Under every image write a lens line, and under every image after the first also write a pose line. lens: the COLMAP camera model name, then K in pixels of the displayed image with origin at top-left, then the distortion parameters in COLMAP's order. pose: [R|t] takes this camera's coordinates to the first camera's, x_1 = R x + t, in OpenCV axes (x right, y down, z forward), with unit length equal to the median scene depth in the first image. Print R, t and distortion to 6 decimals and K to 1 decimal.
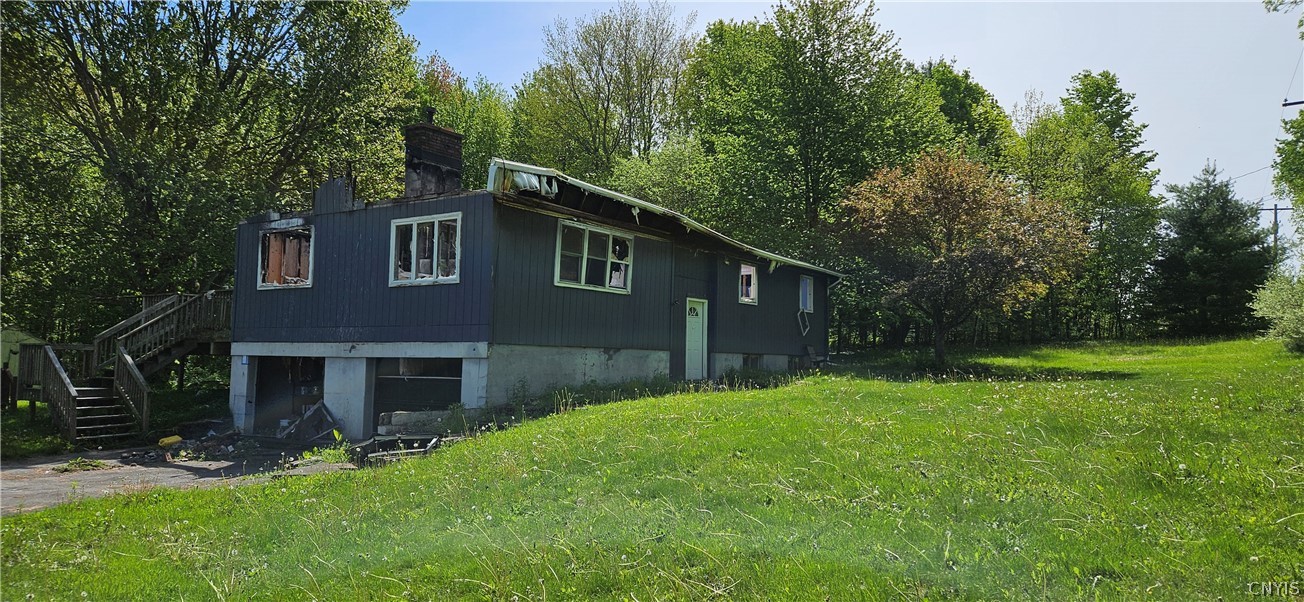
lens RADIAL K [[845.3, 0, 663.8], [0, 845.3, 310.7], [0, 0, 1]] dist [0.047691, -0.041991]
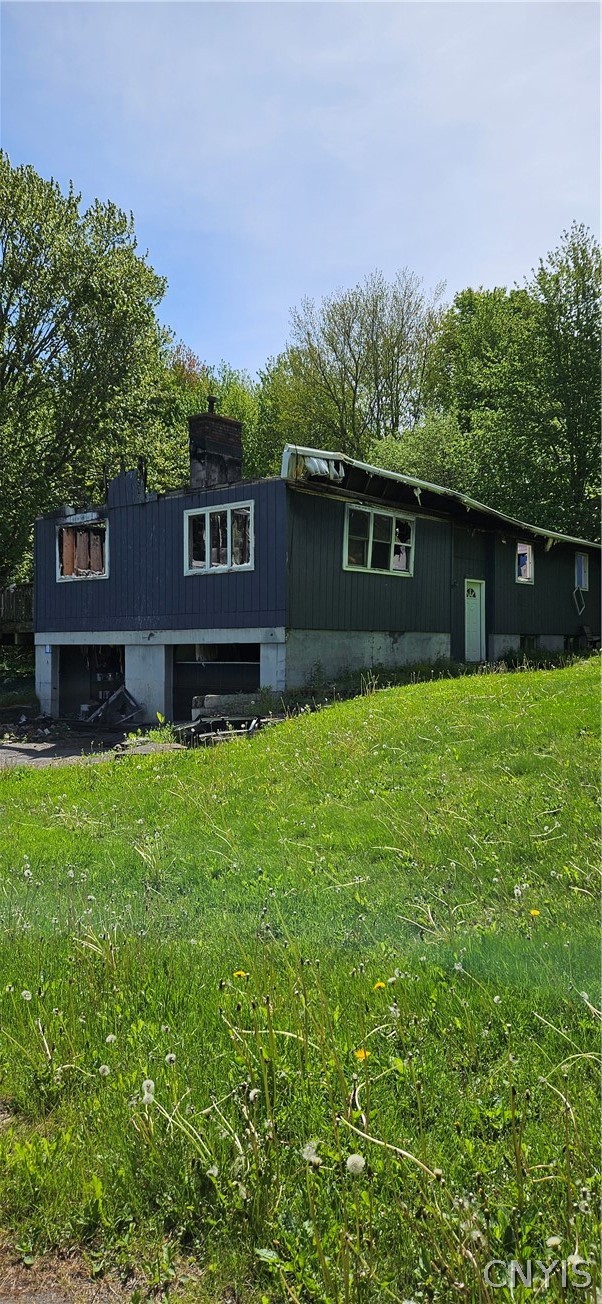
lens RADIAL K [[845.3, 0, 302.0], [0, 845.3, 652.0], [0, 0, 1]] dist [0.047691, -0.041991]
pose [[0.993007, -0.017744, -0.116710, -0.054740], [0.025441, 0.997574, 0.064793, 0.000970], [0.115277, -0.067309, 0.991050, -0.009962]]
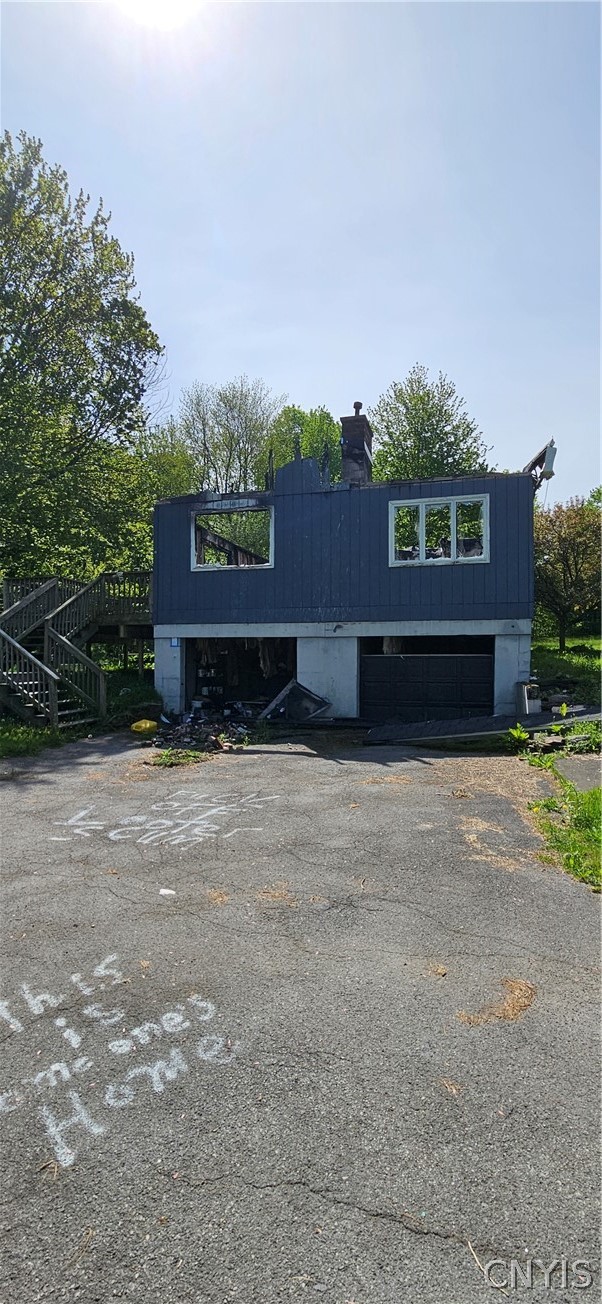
lens RADIAL K [[538.4, 0, 296.8], [0, 538.4, 649.7], [0, 0, 1]] dist [-0.000736, -0.000023]
pose [[0.951171, -0.014159, 0.308338, -0.552960], [-0.003984, 0.998301, 0.058135, 0.029744], [-0.308638, -0.056525, 0.949499, 0.361470]]
